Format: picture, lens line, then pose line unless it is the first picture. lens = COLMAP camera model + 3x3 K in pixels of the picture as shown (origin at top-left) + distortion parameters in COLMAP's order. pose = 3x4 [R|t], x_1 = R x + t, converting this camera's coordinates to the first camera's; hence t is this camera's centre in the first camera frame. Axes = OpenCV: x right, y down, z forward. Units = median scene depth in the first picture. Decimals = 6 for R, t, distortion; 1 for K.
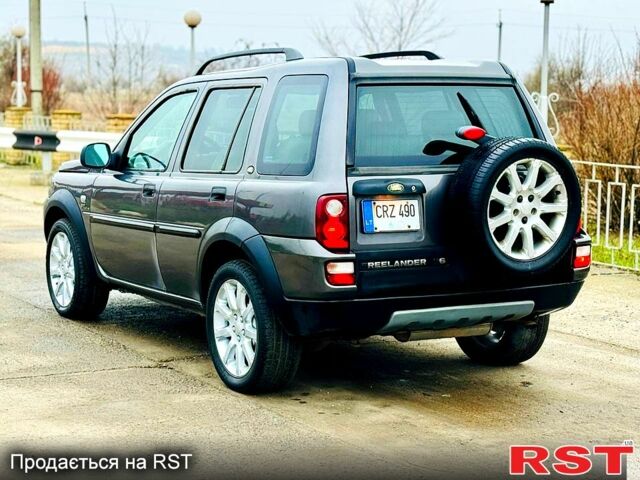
lens RADIAL K [[1405.3, 0, 302.3], [0, 1405.3, 240.2], [0, 0, 1]] dist [0.084324, 0.250394]
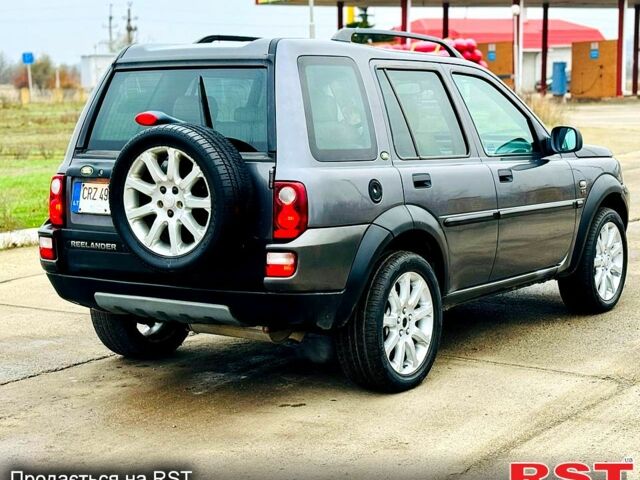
lens RADIAL K [[1338.5, 0, 320.0], [0, 1338.5, 240.0], [0, 0, 1]] dist [0.078493, 0.363118]
pose [[0.454034, 0.089167, -0.886511, 0.994766], [-0.079392, 0.995071, 0.059424, -0.057591], [0.887440, 0.043401, 0.458875, 0.693282]]
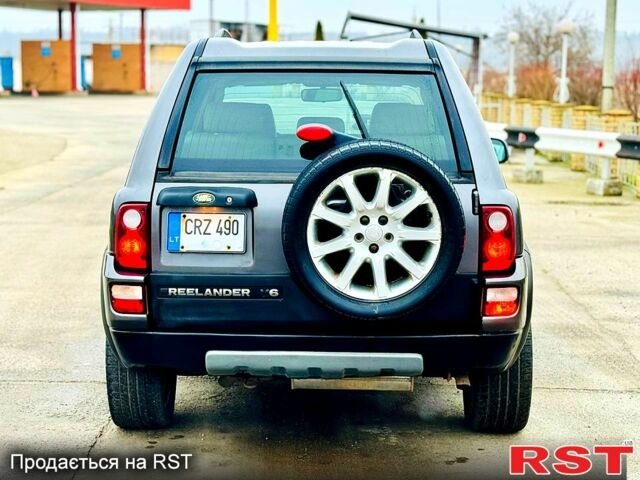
lens RADIAL K [[1338.5, 0, 320.0], [0, 1338.5, 240.0], [0, 0, 1]] dist [0.078493, 0.363118]
pose [[0.863960, 0.058852, -0.500110, 0.501074], [-0.055823, 0.998219, 0.021032, -0.032772], [0.500457, 0.009747, 0.865707, 0.362304]]
